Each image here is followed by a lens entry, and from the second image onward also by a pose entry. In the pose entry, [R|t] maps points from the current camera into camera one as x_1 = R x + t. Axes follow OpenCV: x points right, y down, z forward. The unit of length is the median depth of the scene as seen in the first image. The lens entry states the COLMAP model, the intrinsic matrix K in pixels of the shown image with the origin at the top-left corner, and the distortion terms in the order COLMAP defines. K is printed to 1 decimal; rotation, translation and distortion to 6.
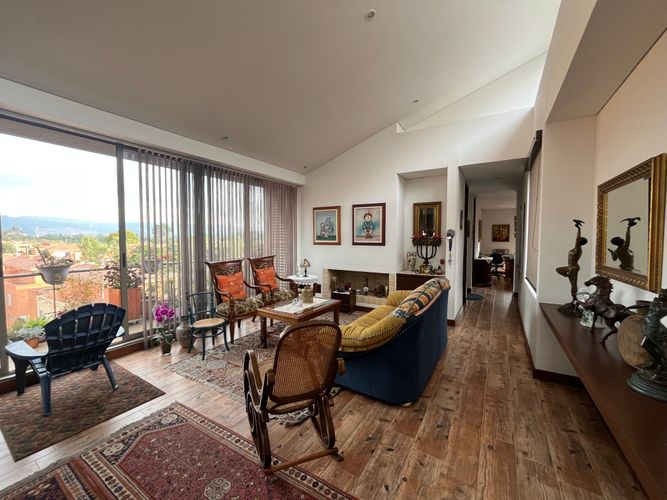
lens RADIAL K [[270.1, 0, 331.3], [0, 270.1, 249.5], [0, 0, 1]] dist [-0.002064, -0.000504]
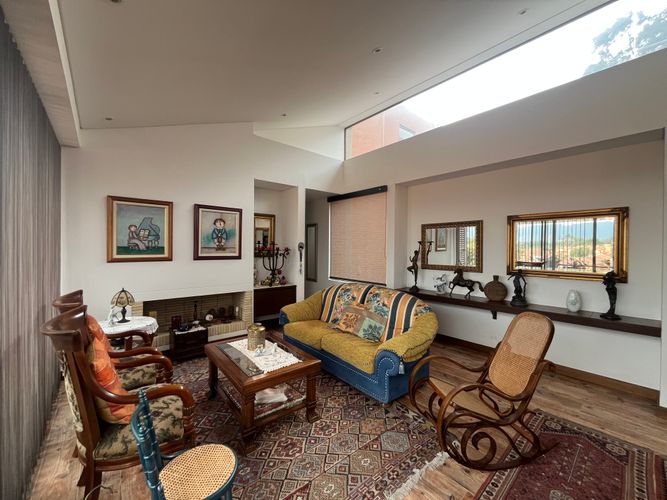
lens RADIAL K [[270.1, 0, 332.2], [0, 270.1, 248.7], [0, 0, 1]] dist [-0.002064, -0.000504]
pose [[0.308633, -0.004589, 0.951170, -0.506838], [0.035962, 0.999330, -0.006848, -0.029797], [-0.950501, 0.036320, 0.308591, 0.452578]]
